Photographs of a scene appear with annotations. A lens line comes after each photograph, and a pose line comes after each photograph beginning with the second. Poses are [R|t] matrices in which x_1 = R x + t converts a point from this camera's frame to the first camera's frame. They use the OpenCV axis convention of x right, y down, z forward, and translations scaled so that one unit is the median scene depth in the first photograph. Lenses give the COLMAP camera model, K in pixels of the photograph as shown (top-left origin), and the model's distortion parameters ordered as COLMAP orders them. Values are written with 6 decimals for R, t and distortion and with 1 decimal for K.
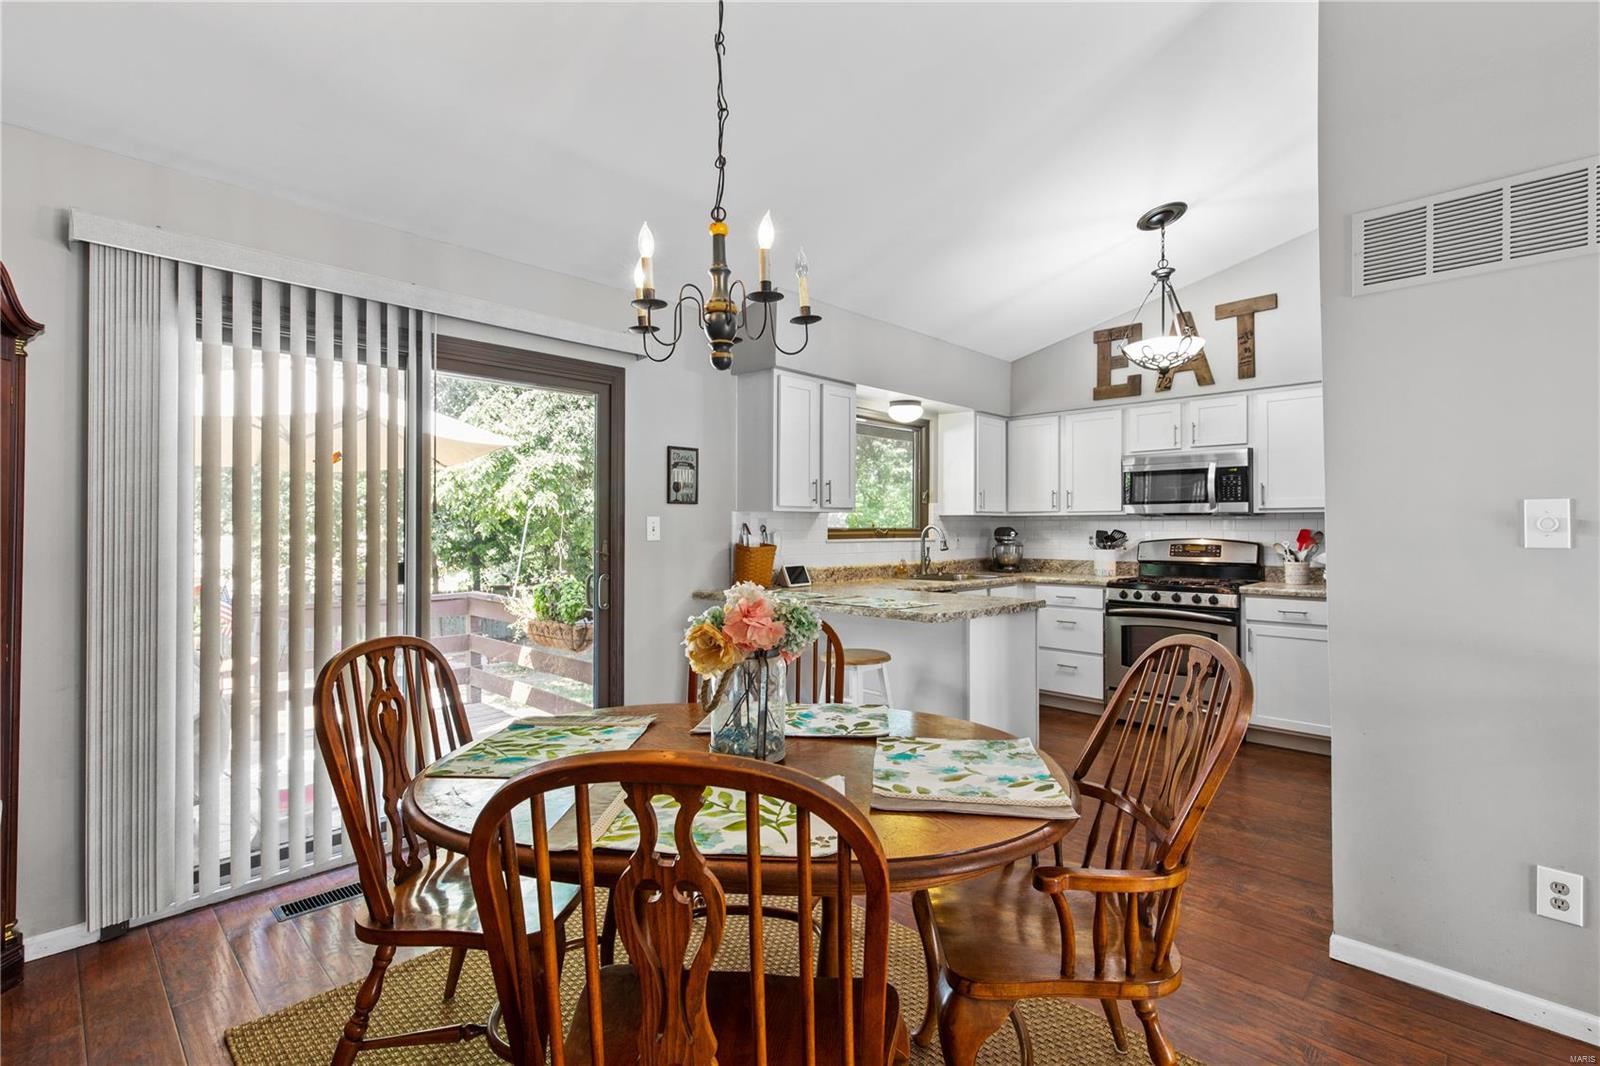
lens RADIAL K [[729.5, 0, 841.6], [0, 729.5, 518.3], [0, 0, 1]] dist [0.011962, -0.003053]
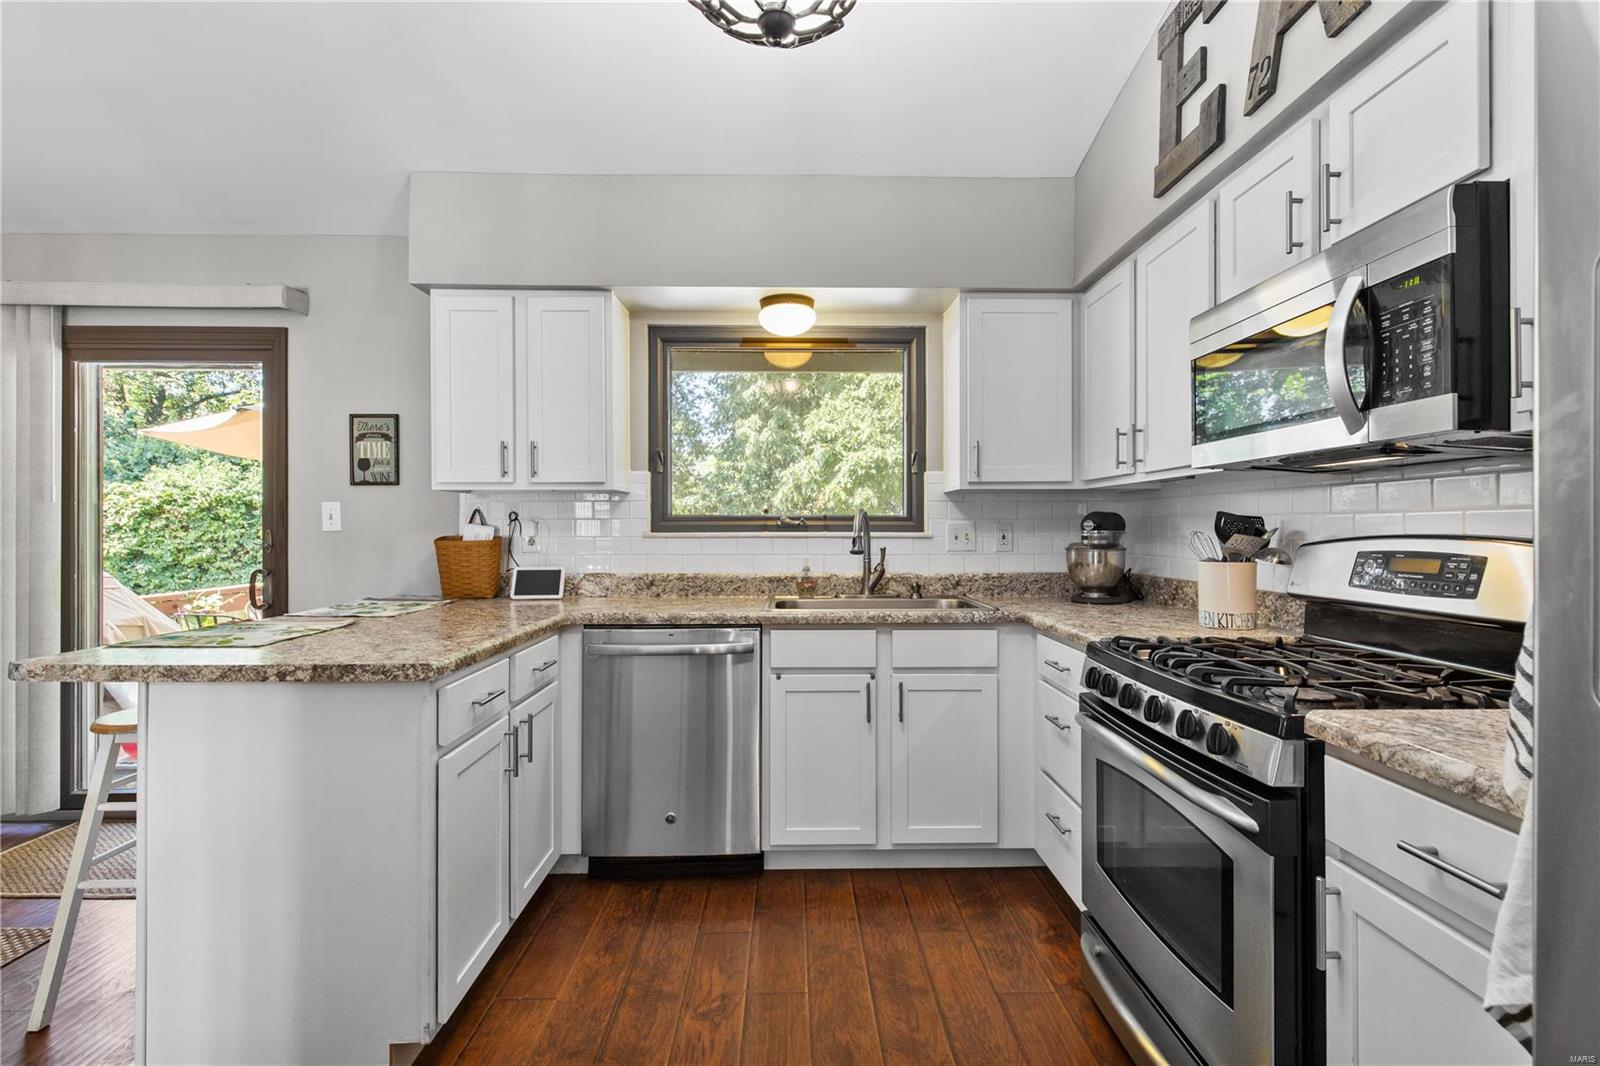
lens RADIAL K [[729.5, 0, 785.0], [0, 729.5, 527.3], [0, 0, 1]] dist [0.011962, -0.003053]
pose [[0.712870, -0.002398, -0.701292, 0.537951], [0.010726, 0.999914, 0.007485, 0.020131], [0.701215, -0.012858, 0.712834, 0.611727]]
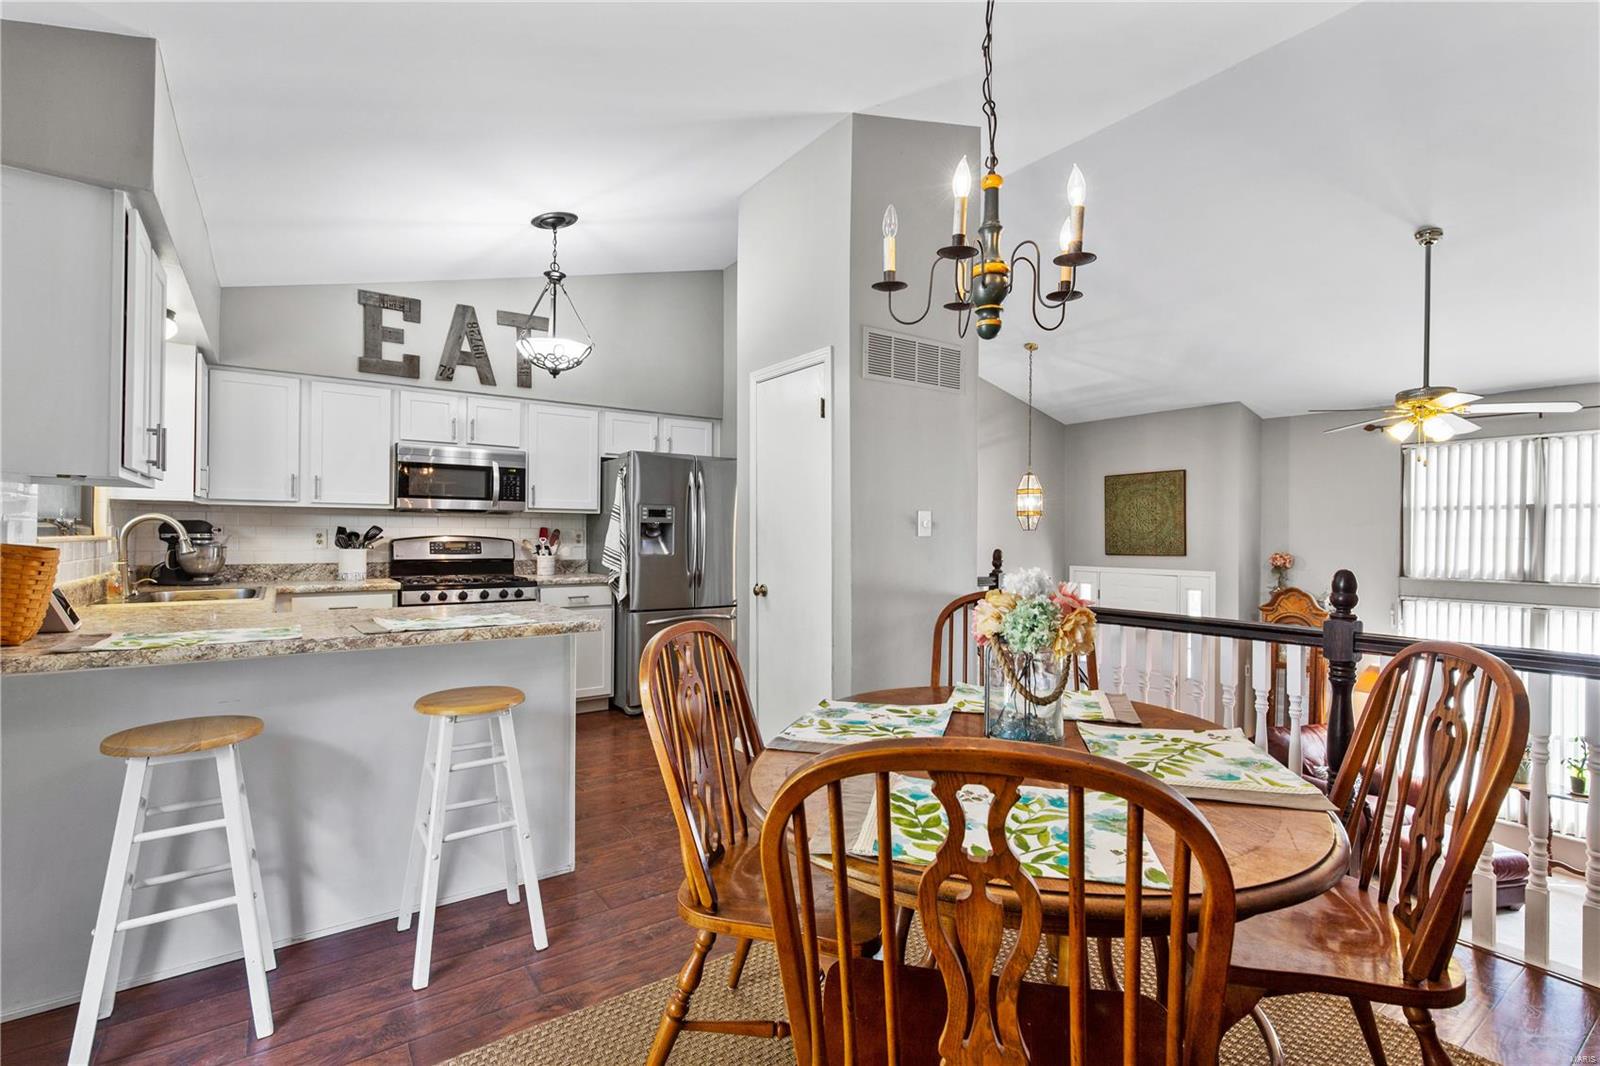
lens RADIAL K [[729.5, 0, 777.6], [0, 729.5, 543.3], [0, 0, 1]] dist [0.011962, -0.003053]
pose [[0.233598, -0.011534, 0.972265, -0.395307], [-0.020282, 0.999654, 0.016732, 0.013170], [-0.972122, -0.023628, 0.233283, 0.359377]]
